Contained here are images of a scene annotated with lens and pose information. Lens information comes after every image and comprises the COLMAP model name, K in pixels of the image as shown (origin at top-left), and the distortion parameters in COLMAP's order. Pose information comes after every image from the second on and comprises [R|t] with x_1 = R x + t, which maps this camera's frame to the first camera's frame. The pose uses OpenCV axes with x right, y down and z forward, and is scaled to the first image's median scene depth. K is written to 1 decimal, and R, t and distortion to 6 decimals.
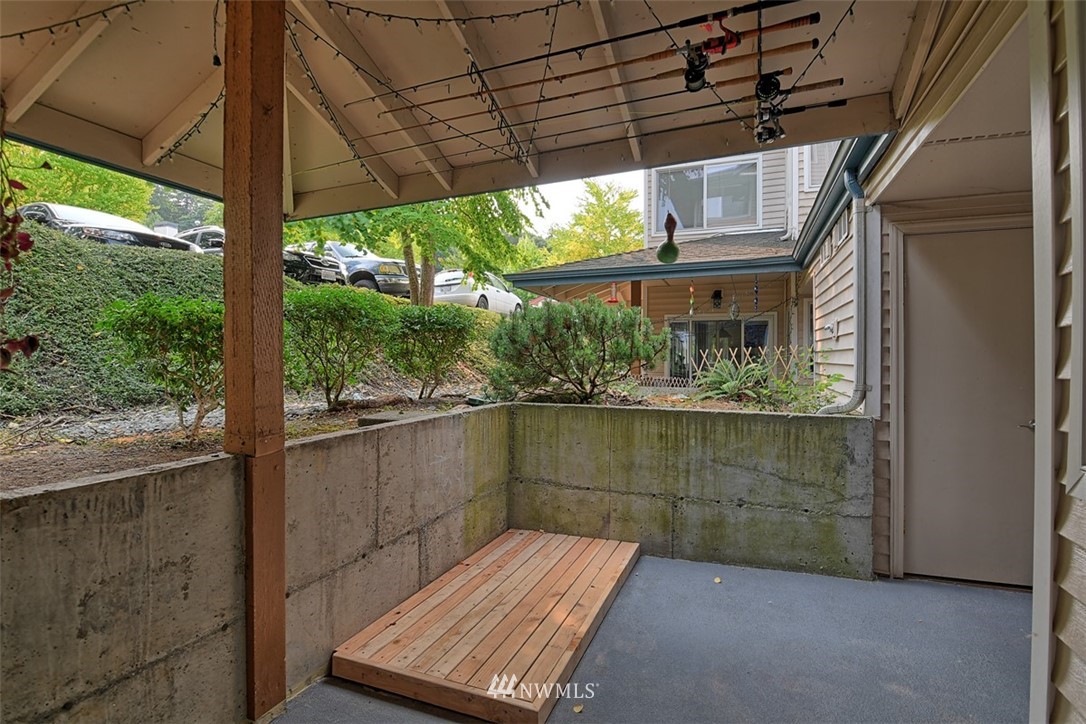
lens RADIAL K [[527.5, 0, 542.9], [0, 527.5, 358.1], [0, 0, 1]] dist [-0.009424, -0.008343]
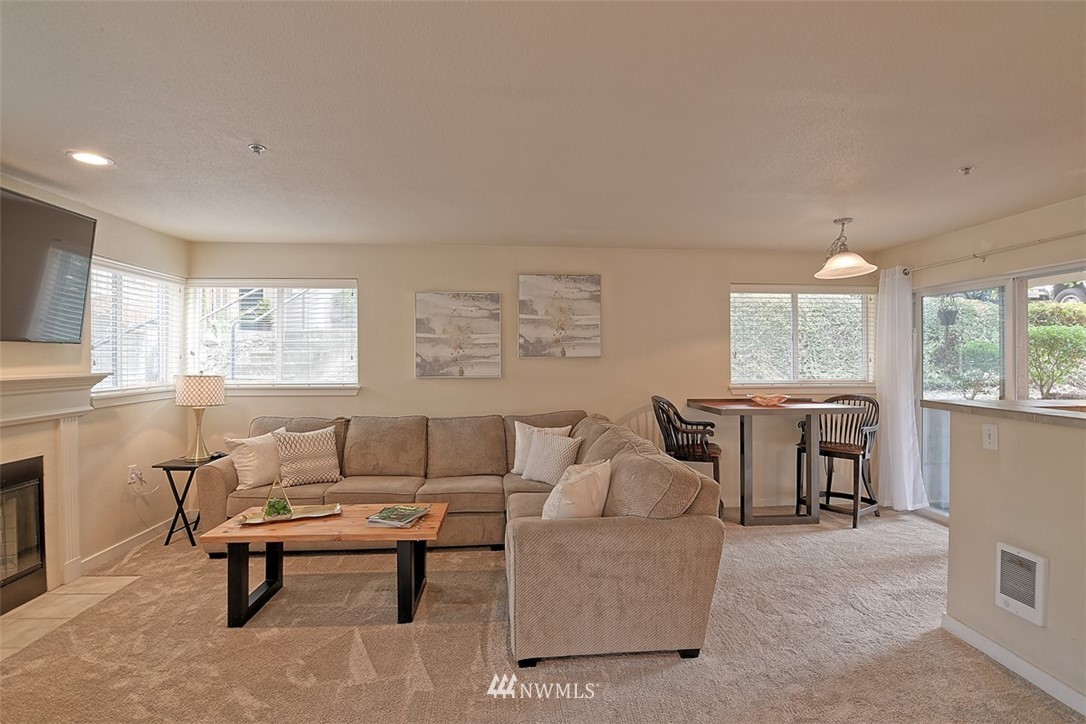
lens RADIAL K [[527.5, 0, 542.4], [0, 527.5, 358.6], [0, 0, 1]] dist [-0.009424, -0.008343]
pose [[0.430185, -0.002657, -0.902737, 0.418763], [0.003964, 0.999992, -0.001054, -0.034339], [0.902732, -0.003125, 0.430192, -1.198858]]
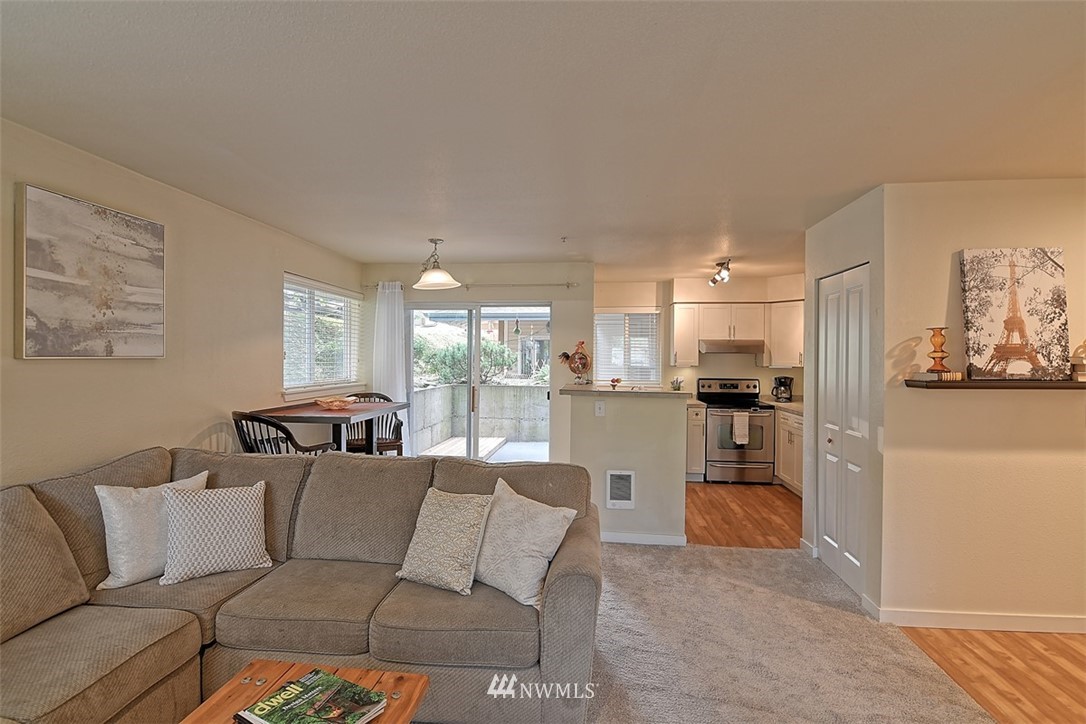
lens RADIAL K [[527.5, 0, 544.1], [0, 527.5, 358.5], [0, 0, 1]] dist [-0.009424, -0.008343]
pose [[0.963918, 0.004175, 0.266167, -0.302977], [-0.005225, 0.999981, 0.003237, -0.042265], [-0.266149, -0.004511, 0.963921, -1.427500]]
